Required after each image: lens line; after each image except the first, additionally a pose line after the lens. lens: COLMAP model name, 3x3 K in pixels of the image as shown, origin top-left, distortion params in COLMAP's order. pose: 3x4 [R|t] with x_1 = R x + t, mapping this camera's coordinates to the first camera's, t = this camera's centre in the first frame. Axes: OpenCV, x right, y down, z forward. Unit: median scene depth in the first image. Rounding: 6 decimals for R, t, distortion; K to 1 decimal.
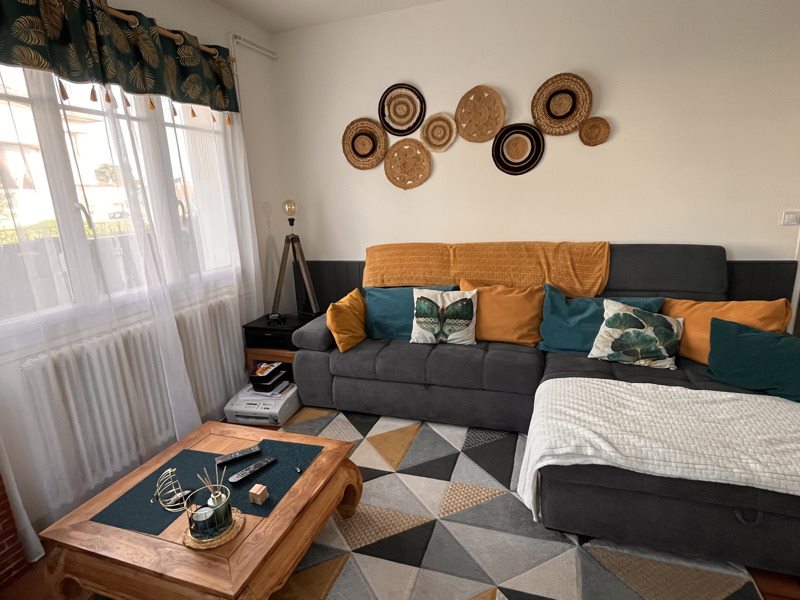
lens RADIAL K [[434.7, 0, 398.5], [0, 434.7, 298.1], [0, 0, 1]] dist [-0.001848, -0.004199]
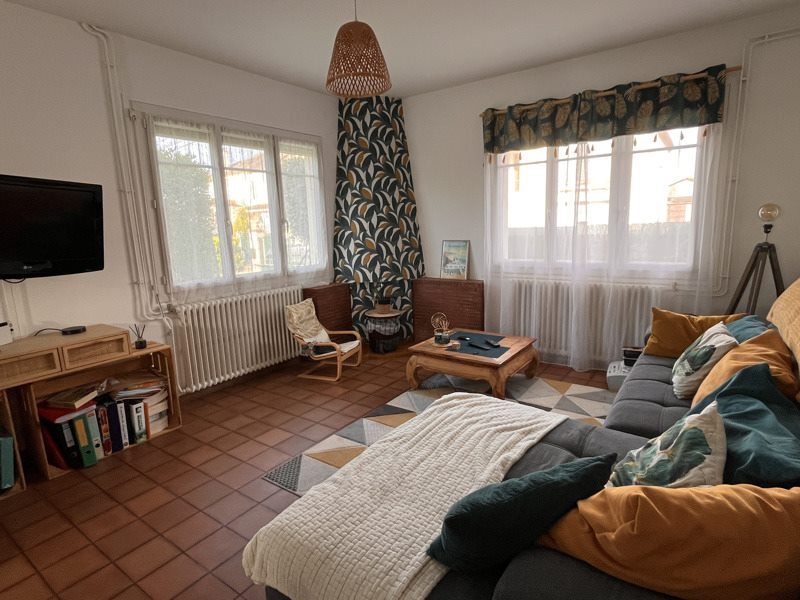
lens RADIAL K [[434.7, 0, 397.4], [0, 434.7, 303.6], [0, 0, 1]] dist [-0.001848, -0.004199]
pose [[-0.256464, 0.229495, -0.938913, 0.994376], [-0.174529, 0.944440, 0.278519, -0.178347], [0.950666, 0.235298, -0.202162, 0.610893]]
